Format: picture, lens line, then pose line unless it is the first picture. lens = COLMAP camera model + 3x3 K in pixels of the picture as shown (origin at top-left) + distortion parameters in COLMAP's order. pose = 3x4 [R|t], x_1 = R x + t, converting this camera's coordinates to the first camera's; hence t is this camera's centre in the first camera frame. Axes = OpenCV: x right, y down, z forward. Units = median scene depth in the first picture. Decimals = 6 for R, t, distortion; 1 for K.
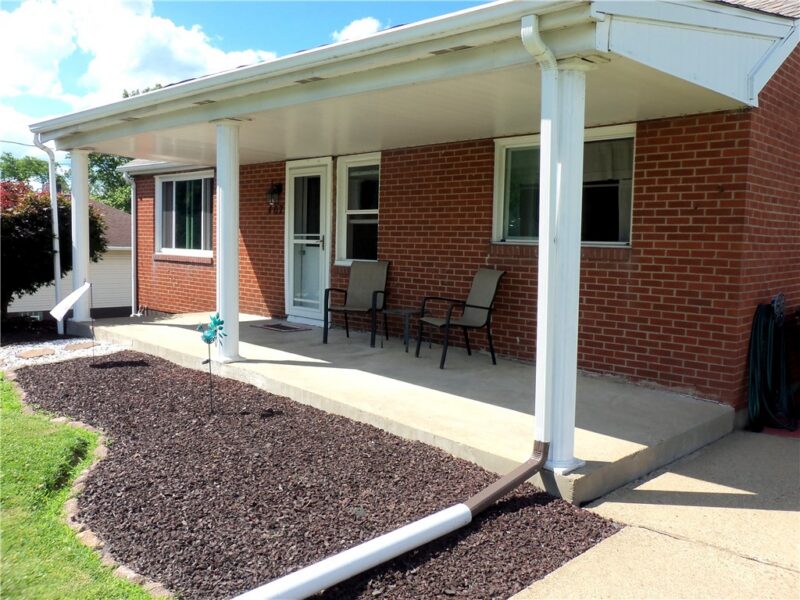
lens RADIAL K [[712.5, 0, 400.0], [0, 712.5, 300.0], [0, 0, 1]] dist [-0.012109, -0.000837]
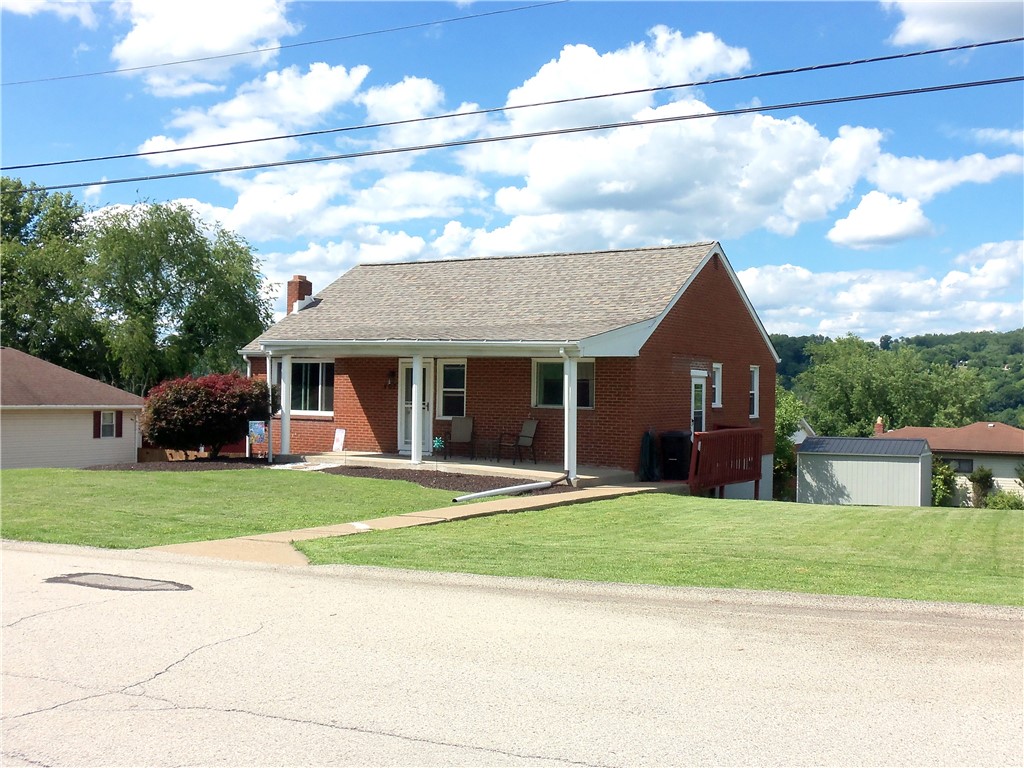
lens RADIAL K [[1277.8, 0, 512.0], [0, 1277.8, 384.0], [0, 0, 1]] dist [0.184567, -0.004574]
pose [[0.975305, -0.004258, 0.220822, -0.608986], [0.022724, 0.996443, -0.081152, 0.125166], [-0.219691, 0.084166, 0.971932, -2.130720]]
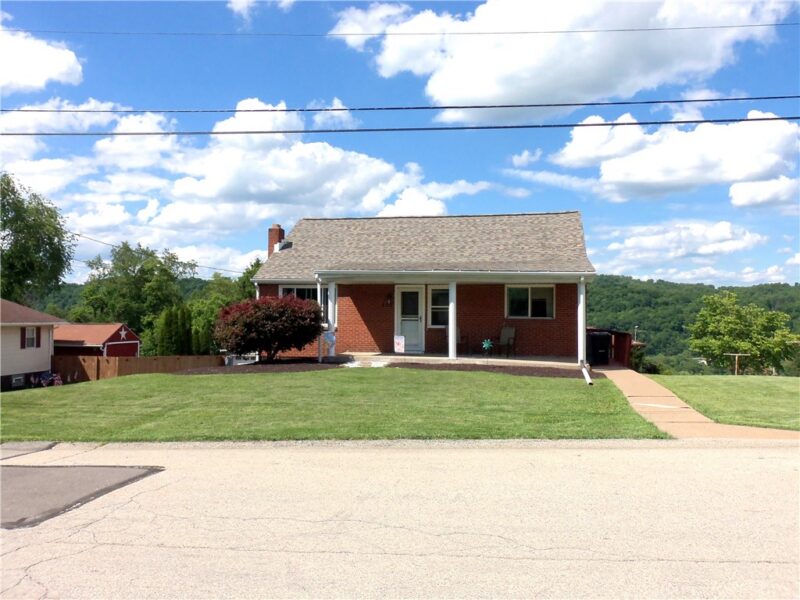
lens RADIAL K [[689.8, 0, 400.0], [0, 689.8, 300.0], [0, 0, 1]] dist [0.007758, 0.009060]
pose [[0.749118, -0.002147, 0.662433, -1.792020], [0.064371, 0.995498, -0.069568, 0.017052], [-0.659301, 0.094756, 0.745884, -0.768596]]
